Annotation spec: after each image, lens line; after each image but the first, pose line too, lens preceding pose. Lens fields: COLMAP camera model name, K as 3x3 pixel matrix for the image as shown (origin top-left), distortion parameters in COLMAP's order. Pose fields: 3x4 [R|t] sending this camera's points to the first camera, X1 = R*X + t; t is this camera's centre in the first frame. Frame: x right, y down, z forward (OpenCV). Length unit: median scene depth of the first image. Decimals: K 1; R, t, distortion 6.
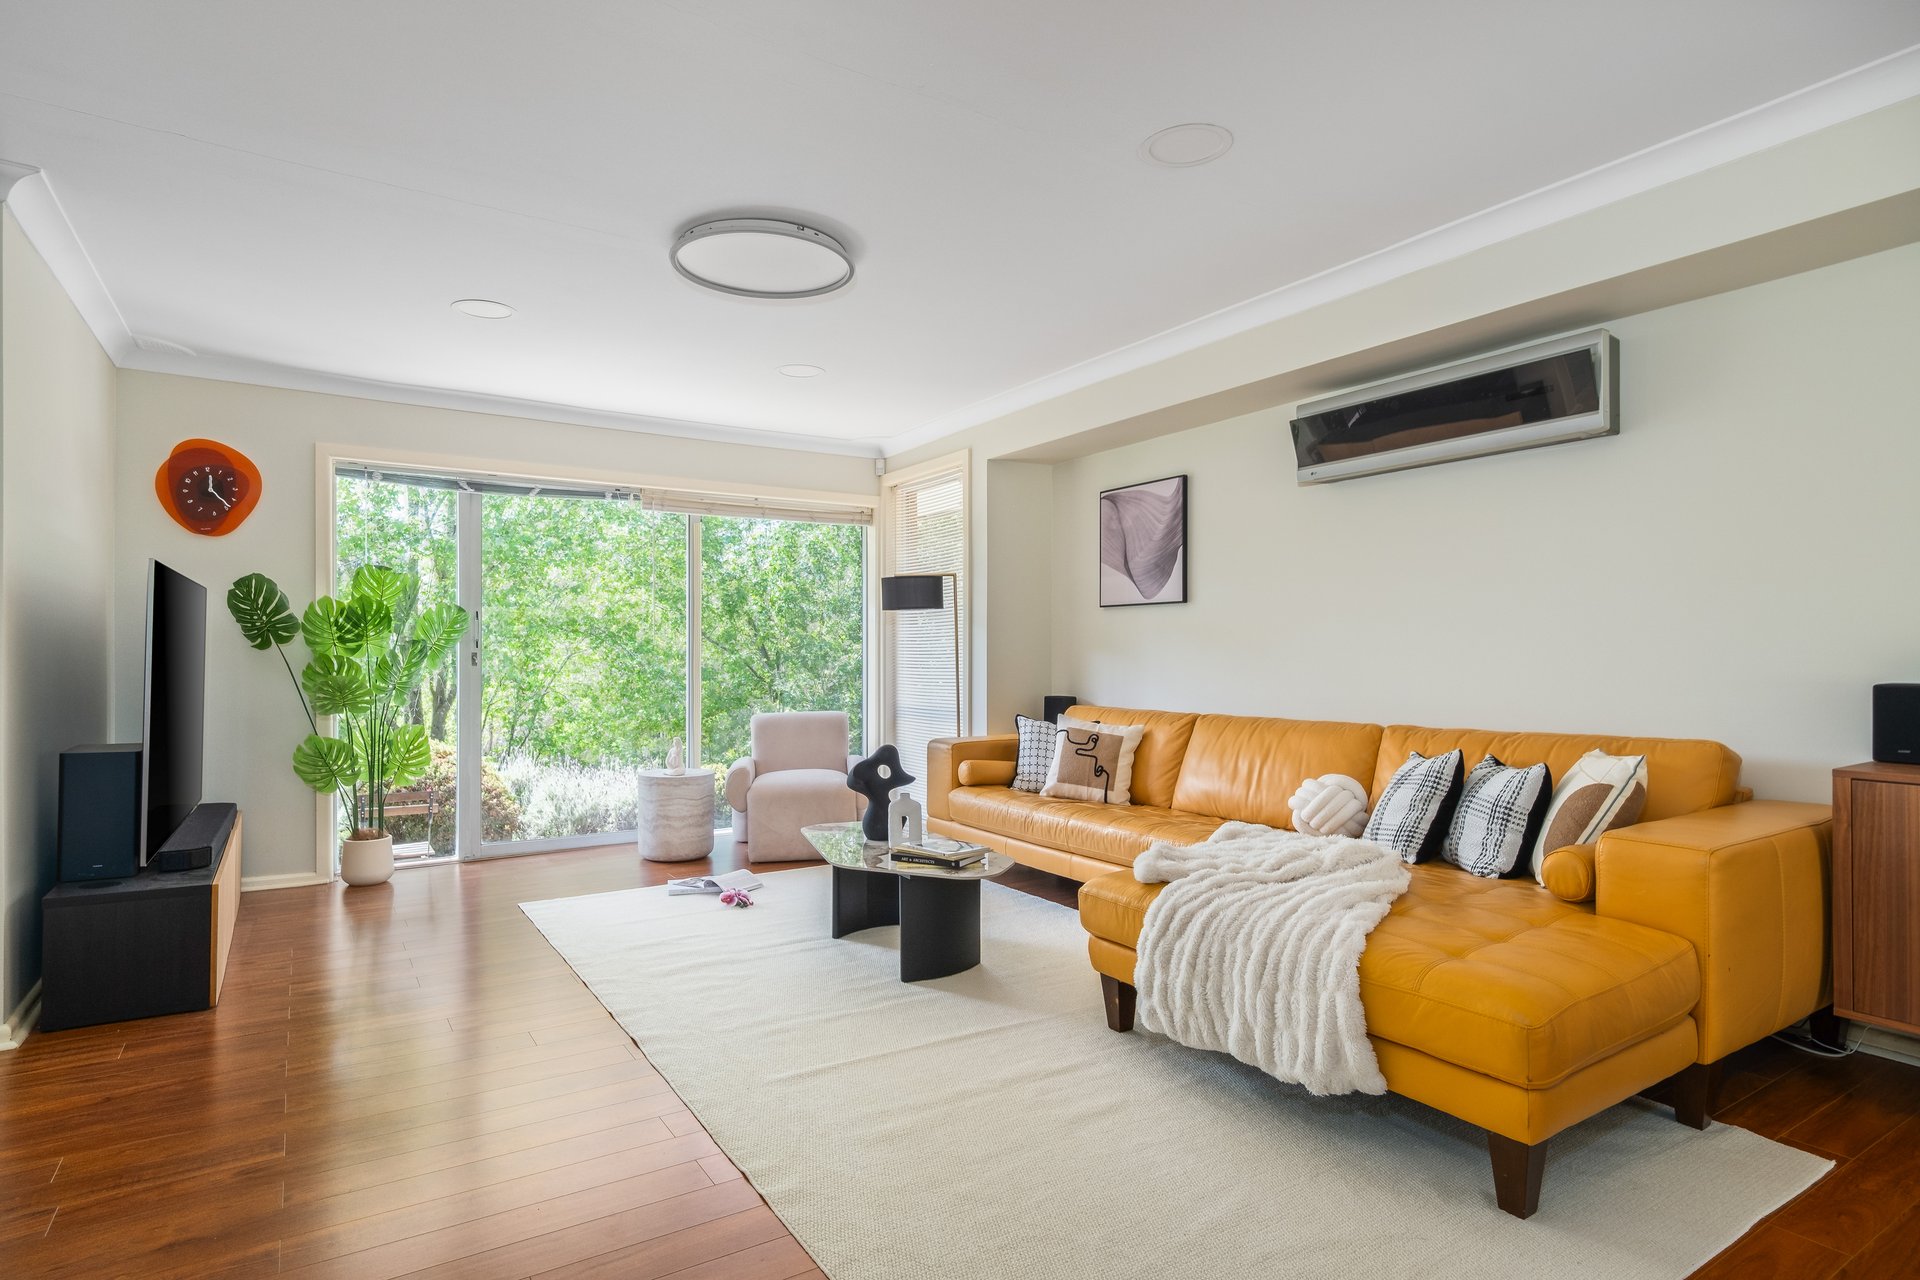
lens RADIAL K [[1003.1, 0, 957.6], [0, 1003.1, 649.8], [0, 0, 1]] dist [-0.004176, -0.000511]
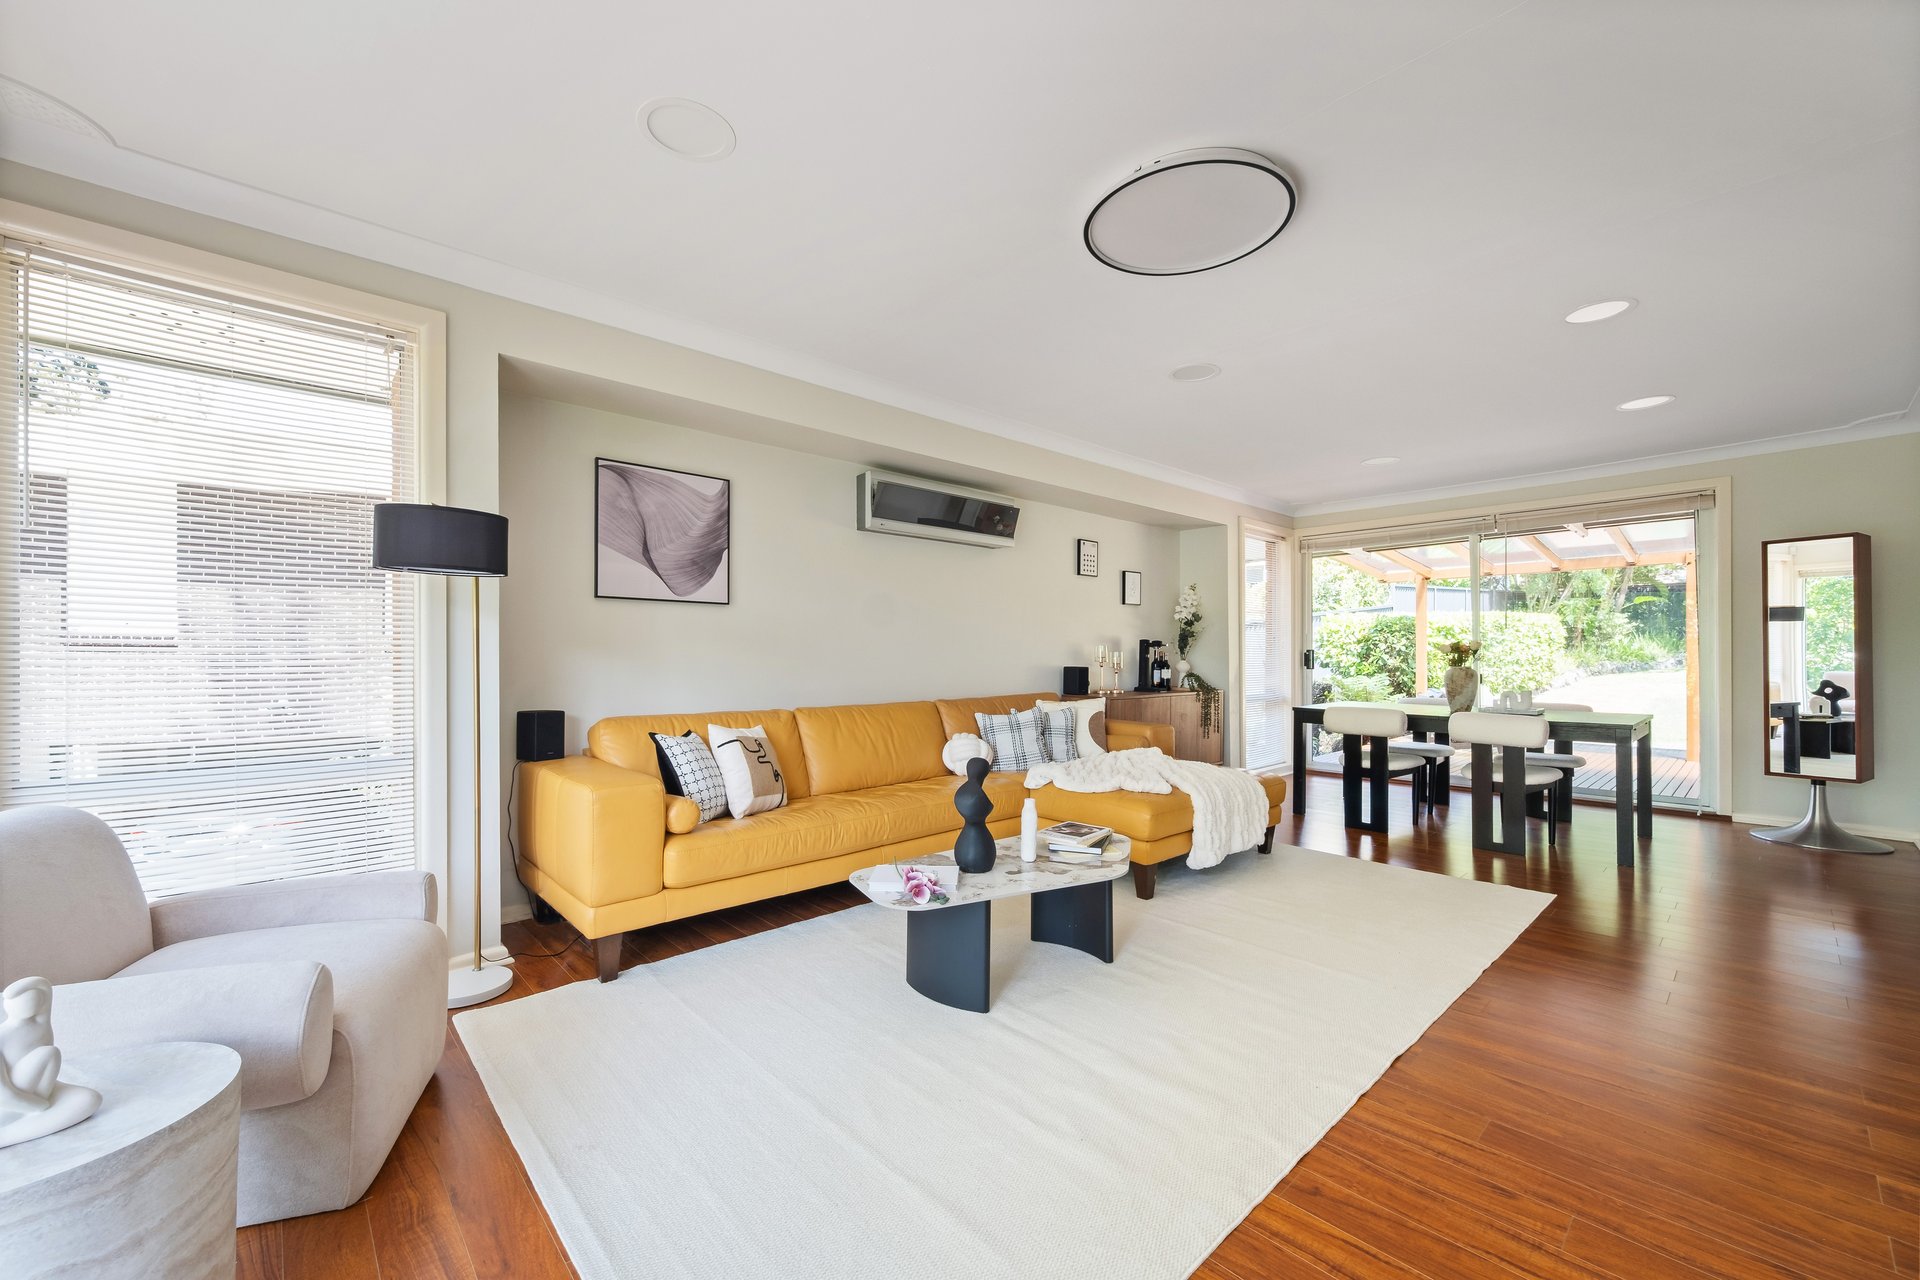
lens RADIAL K [[751.6, 0, 957.9], [0, 751.6, 646.7], [0, 0, 1]] dist [0.000626, 0.000164]
pose [[-0.167687, 0.011769, 0.985770, -0.541893], [-0.008977, 0.999869, -0.013464, 0.003395], [-0.985799, -0.011107, -0.167560, 0.857815]]
